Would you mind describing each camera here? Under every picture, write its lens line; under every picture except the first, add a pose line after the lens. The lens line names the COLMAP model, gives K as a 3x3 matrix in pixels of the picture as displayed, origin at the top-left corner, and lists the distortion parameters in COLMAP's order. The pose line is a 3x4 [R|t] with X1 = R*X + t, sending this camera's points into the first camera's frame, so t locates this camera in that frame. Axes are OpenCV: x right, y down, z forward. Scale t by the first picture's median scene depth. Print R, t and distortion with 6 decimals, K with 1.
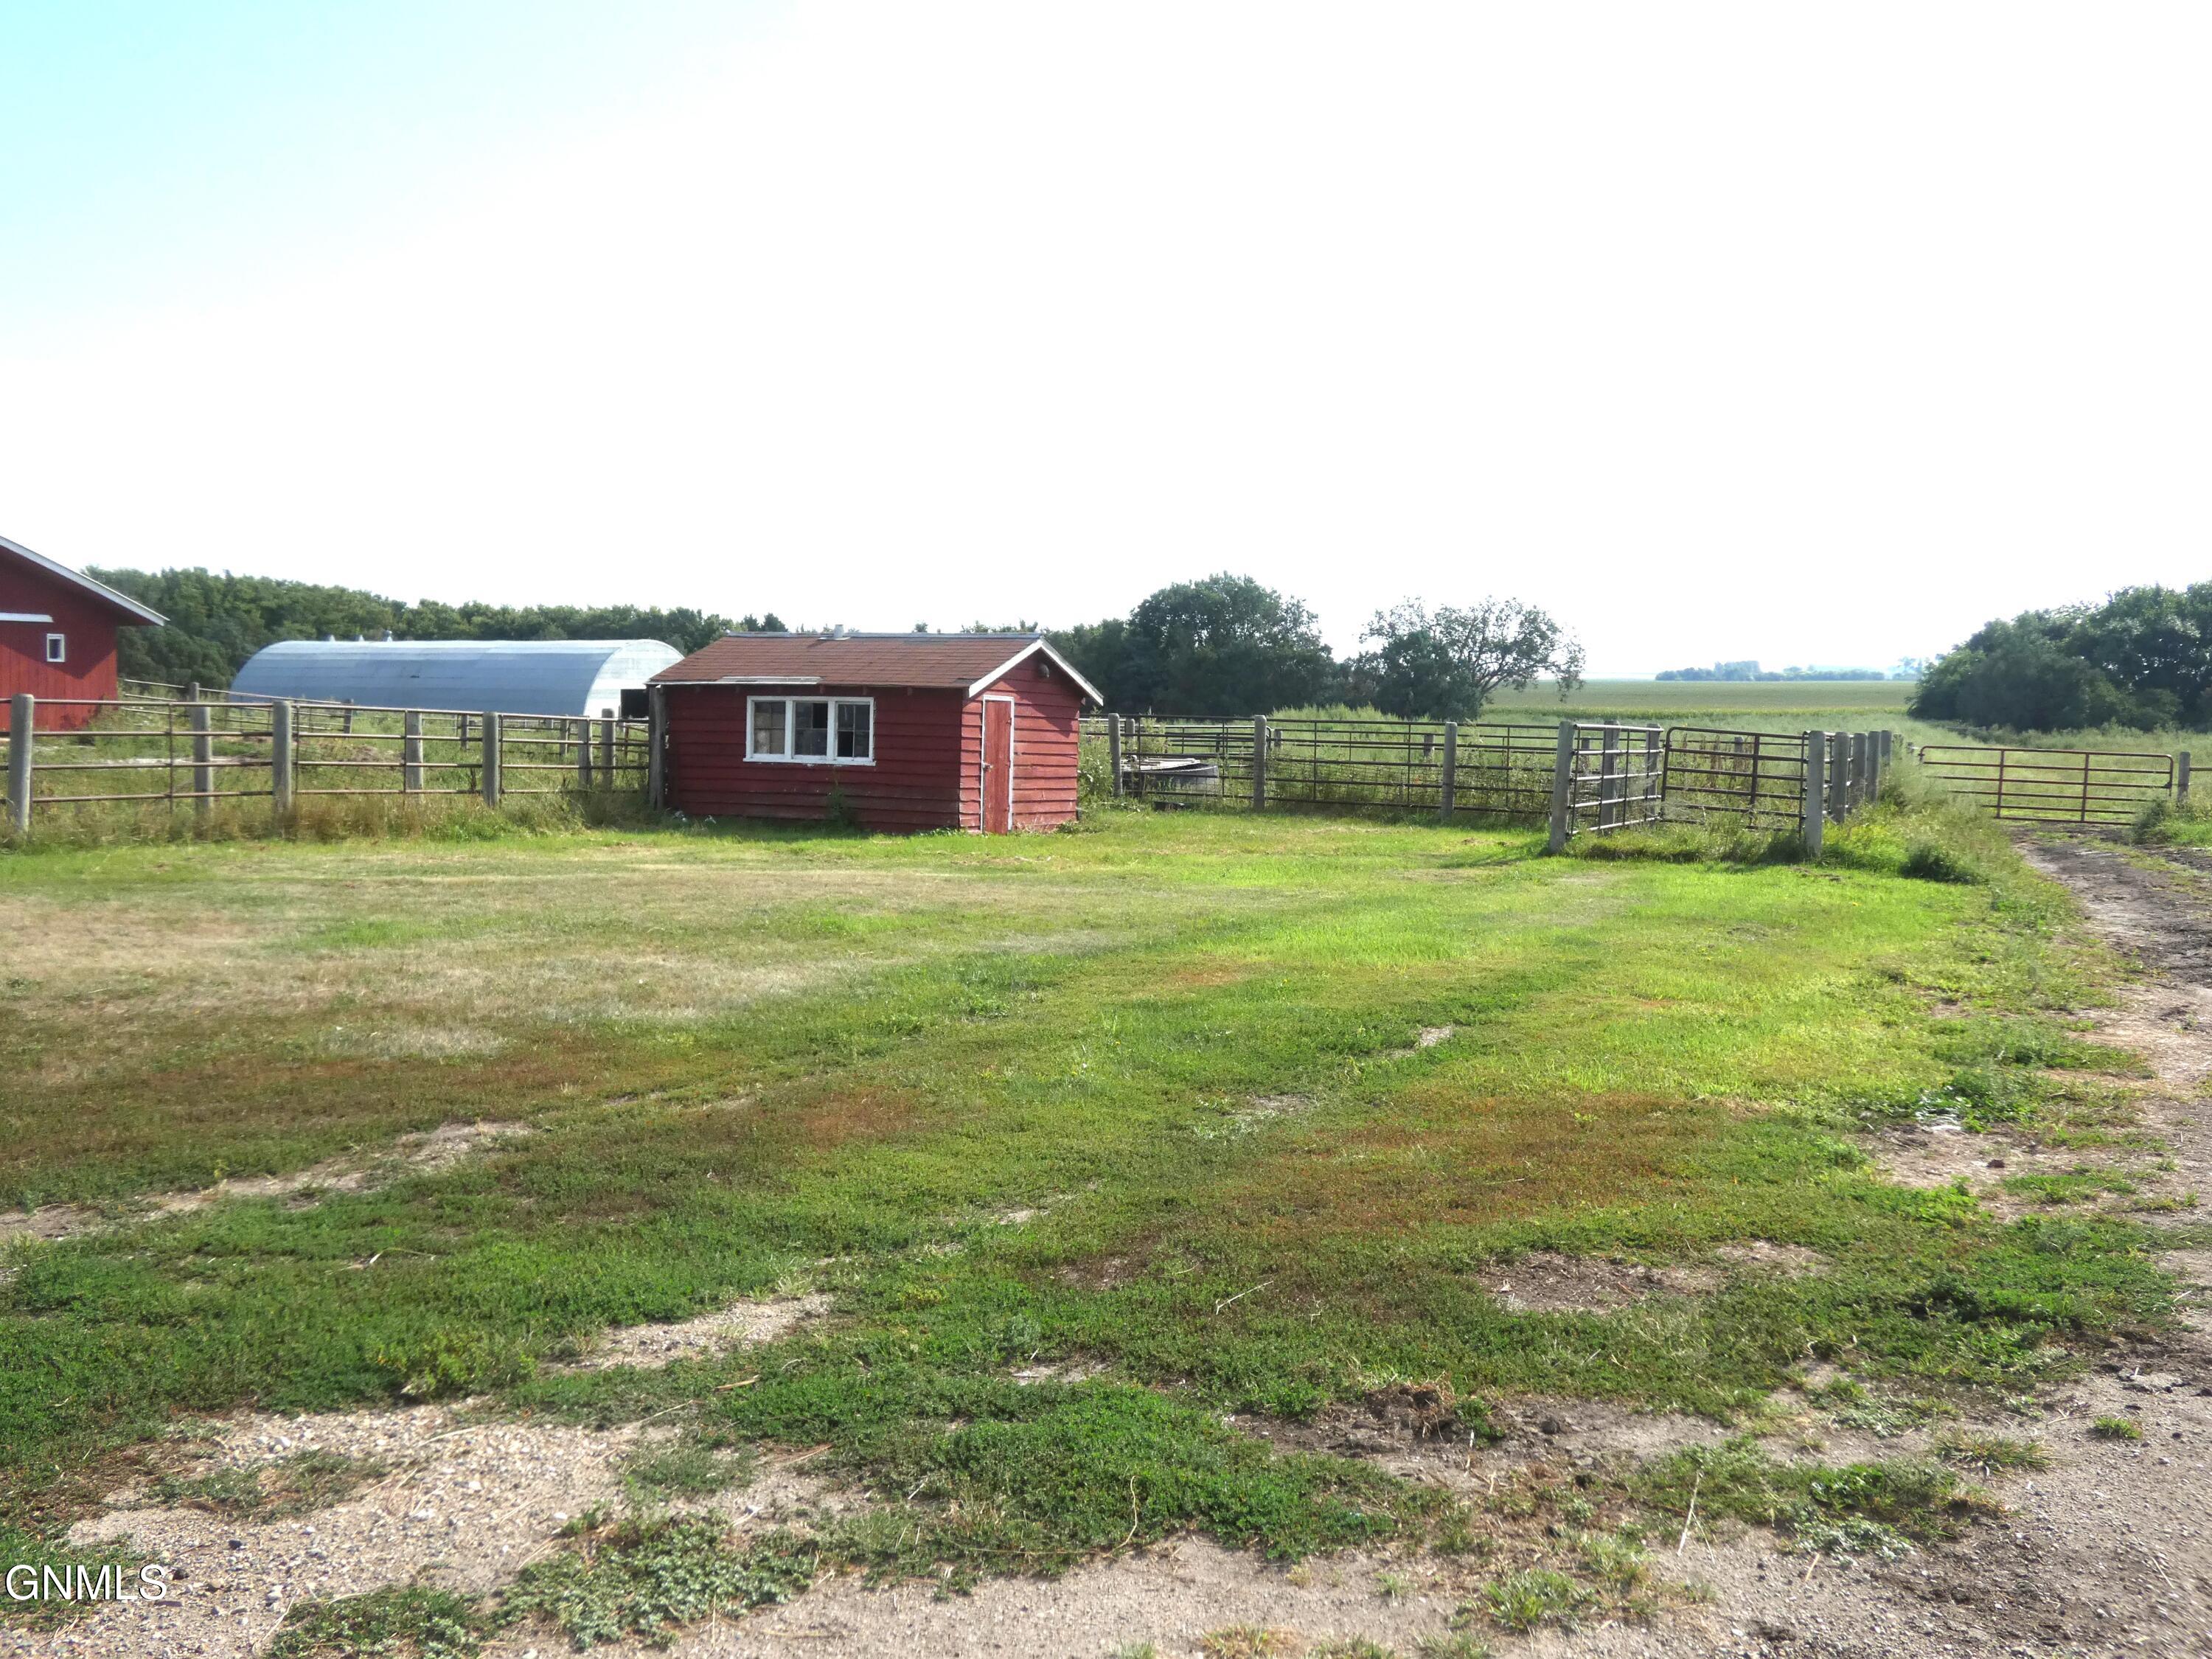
lens RADIAL K [[2164.1, 0, 958.5], [0, 2164.1, 829.3], [0, 0, 1]] dist [-0.001543, -0.006027]
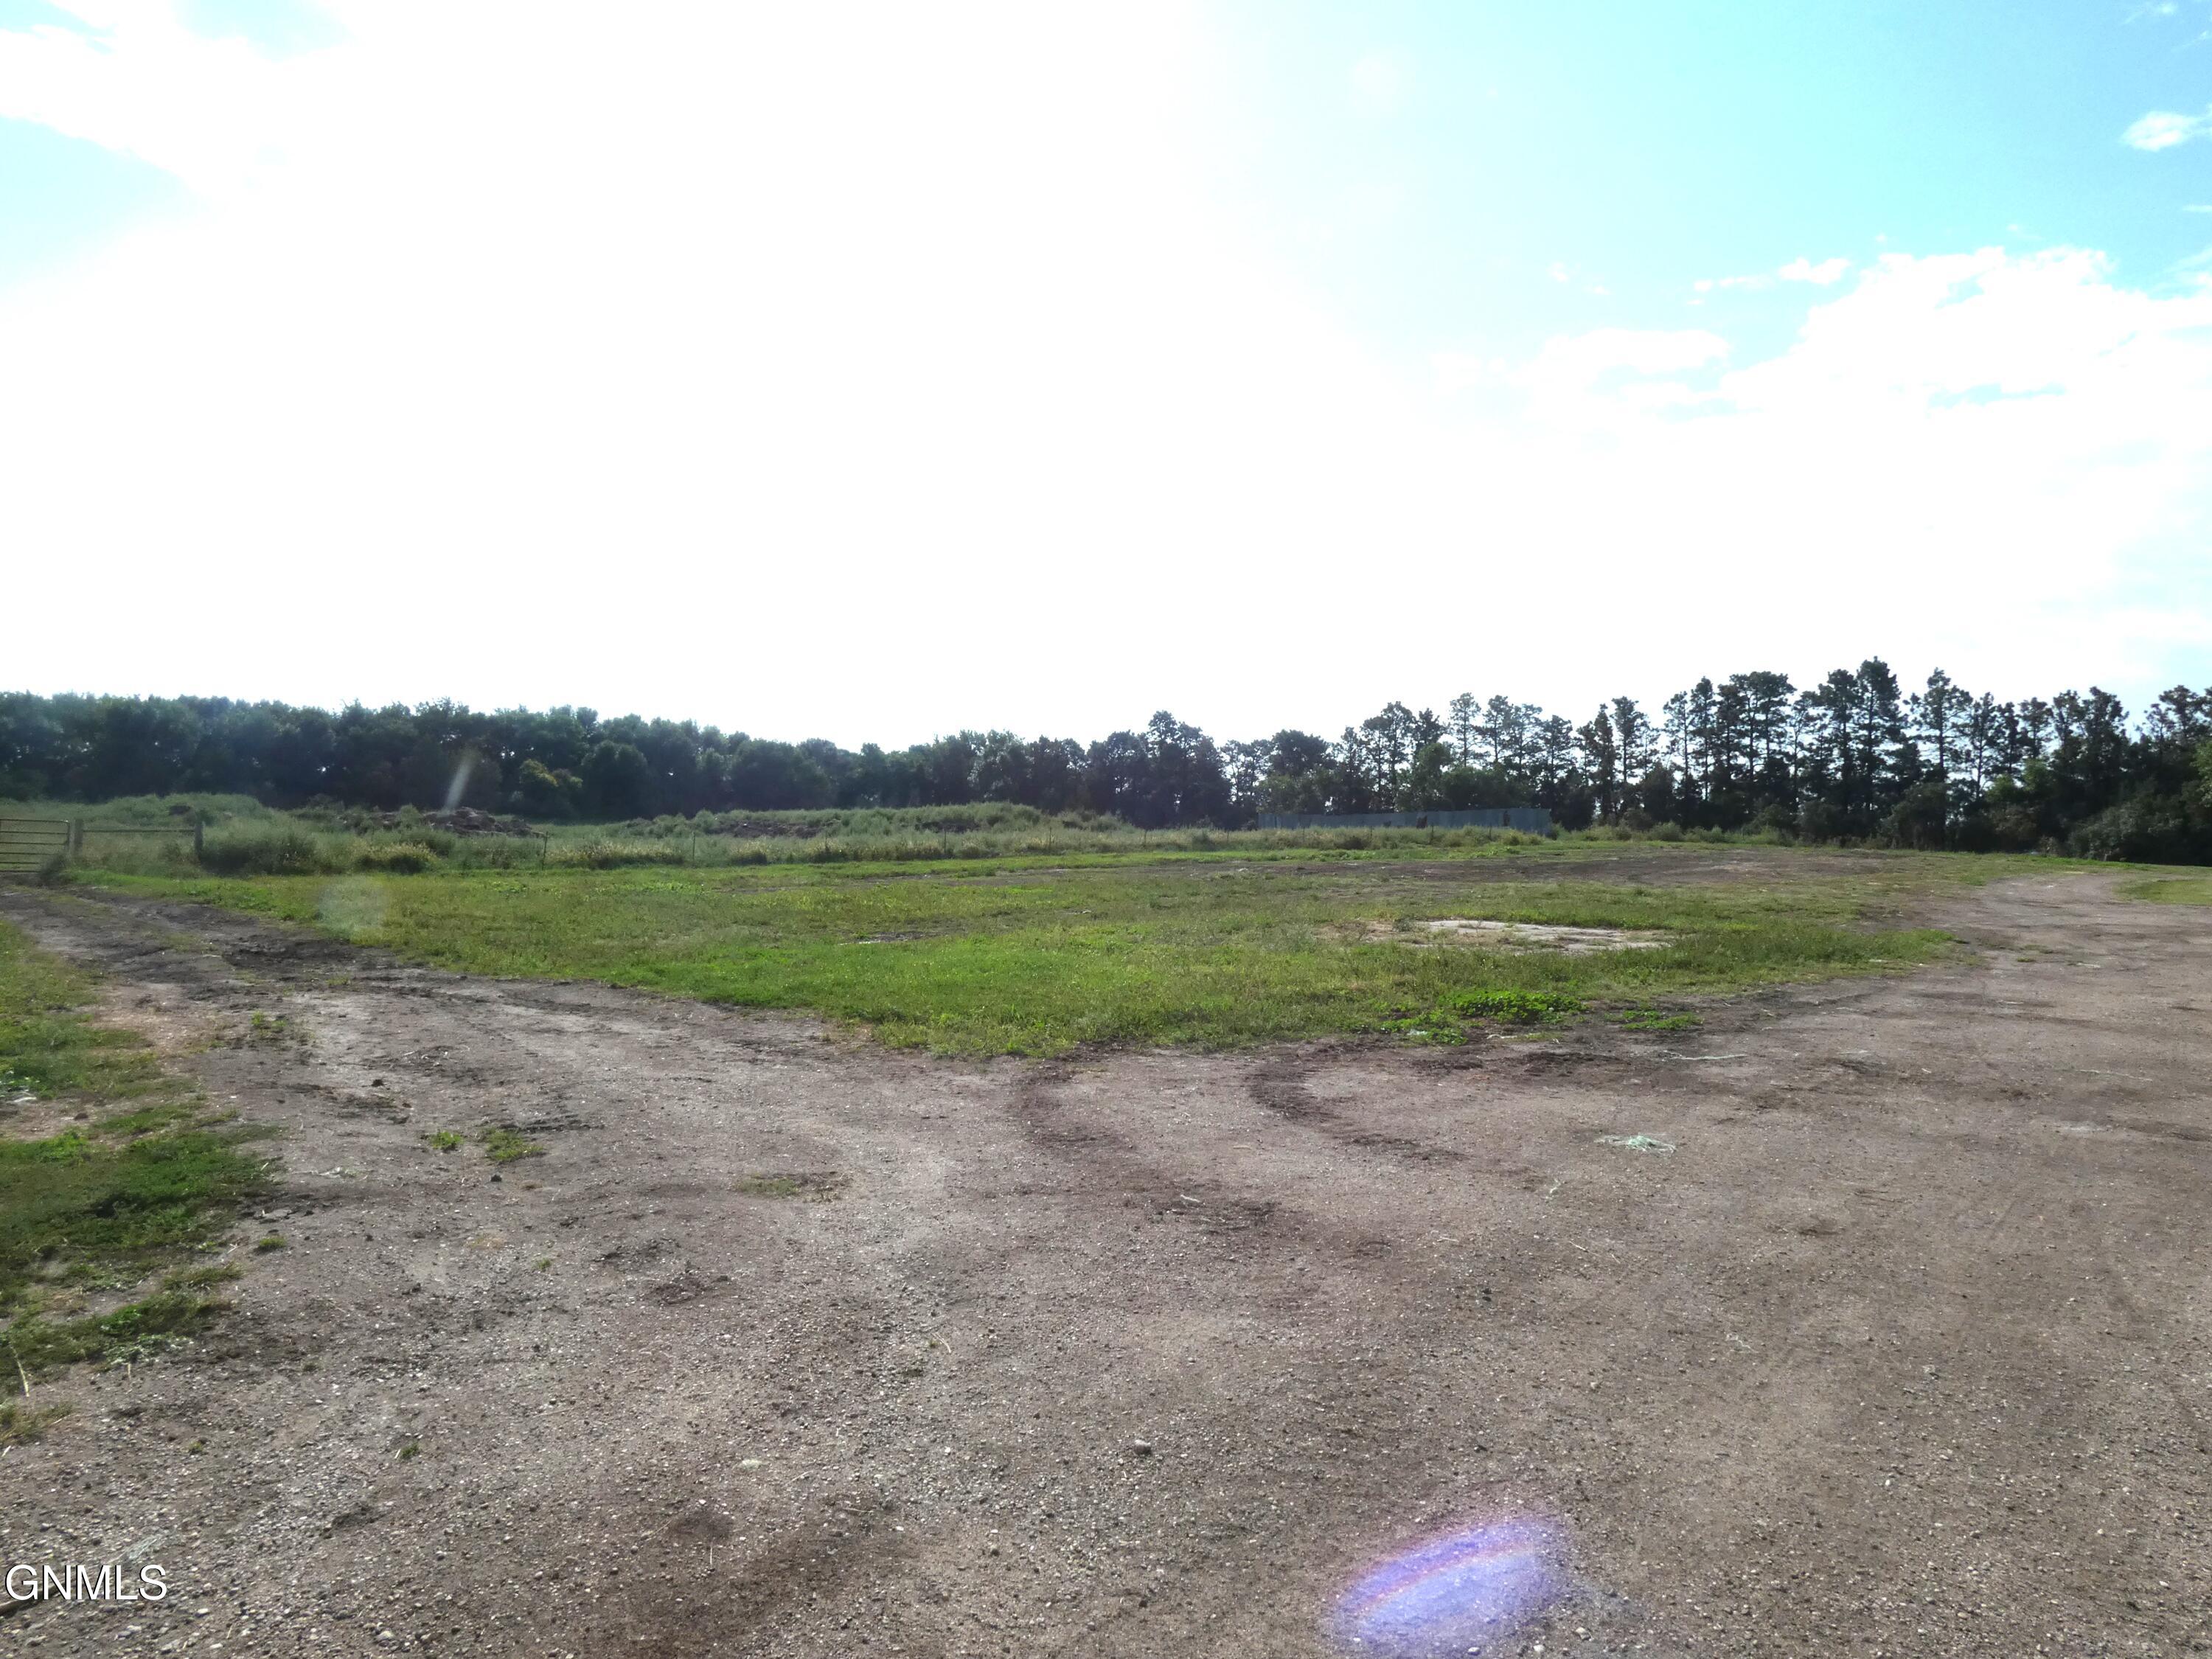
lens RADIAL K [[1537.2, 0, 1106.0], [0, 1537.2, 829.5], [0, 0, 1]] dist [-0.009400, -0.002069]
pose [[0.418919, -0.006577, 0.908000, -0.245609], [0.028861, 0.999565, -0.006075, -0.016610], [-0.907565, 0.028750, 0.418927, -0.085862]]
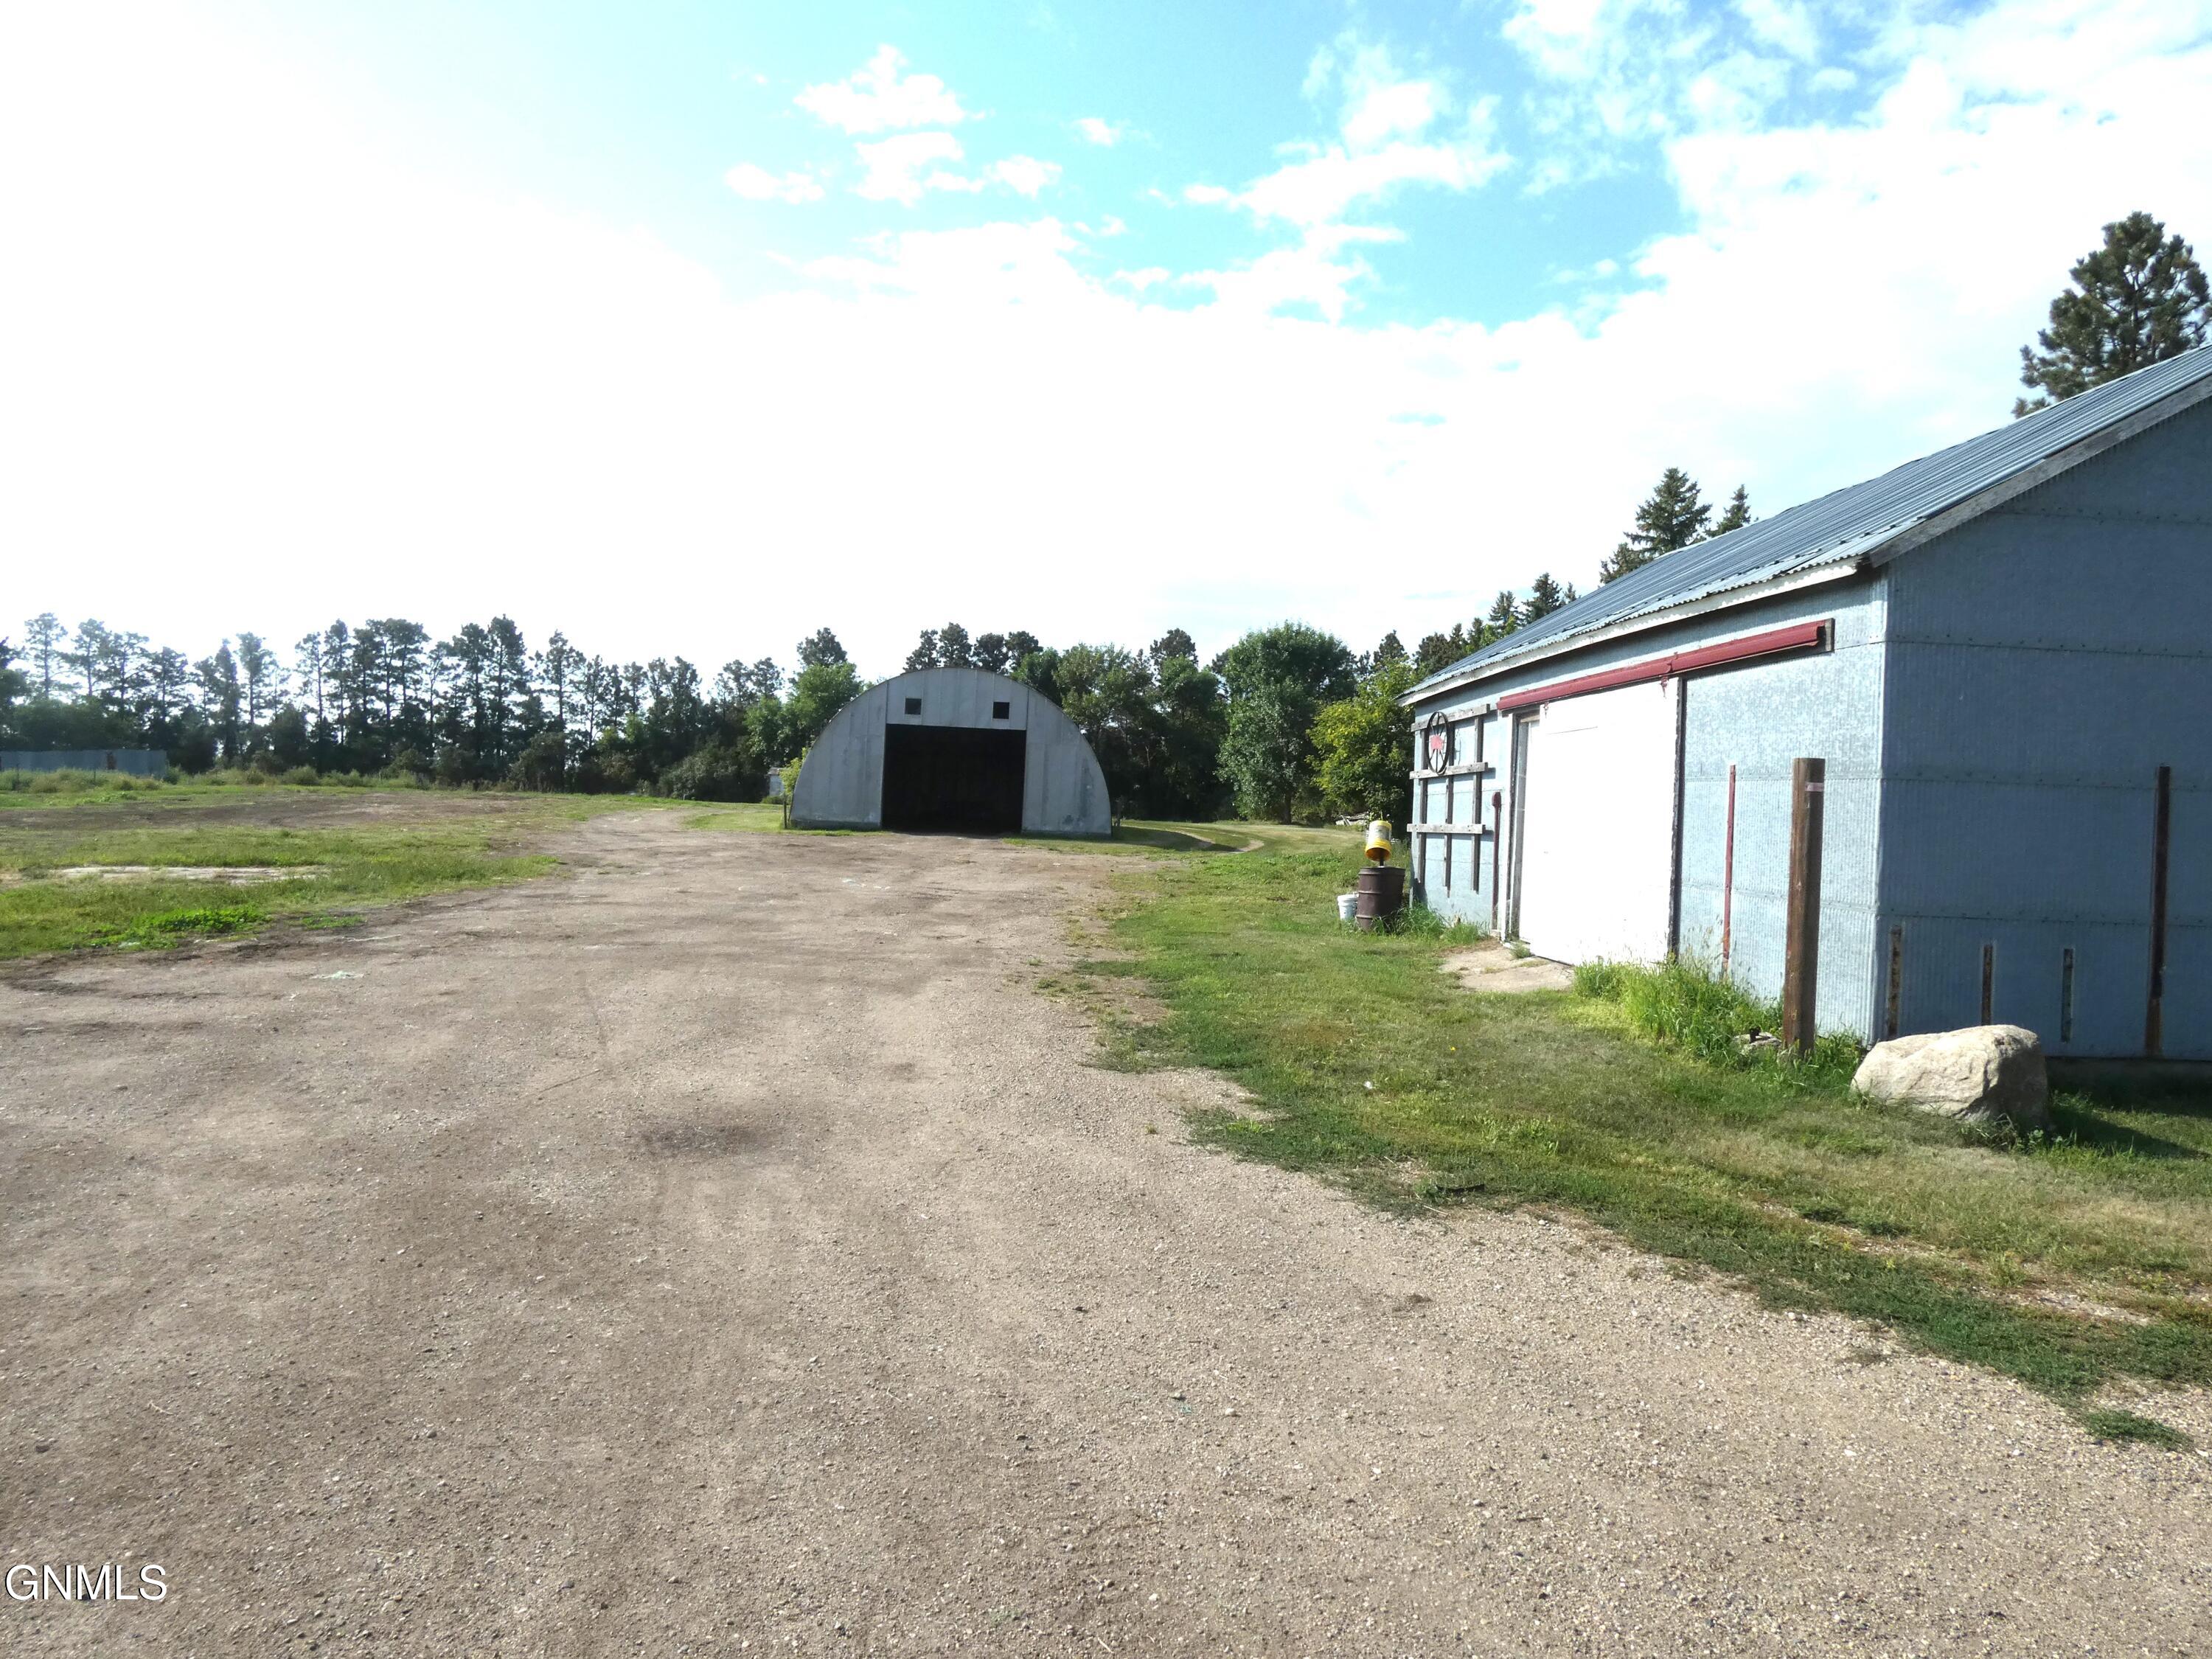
lens RADIAL K [[1537.2, 0, 1106.0], [0, 1537.2, 829.5], [0, 0, 1]] dist [-0.009400, -0.002069]
pose [[-0.392863, -0.040436, 0.918708, -1.666304], [0.021966, 0.998335, 0.053333, -0.039673], [-0.919335, 0.041133, -0.391321, -0.097718]]
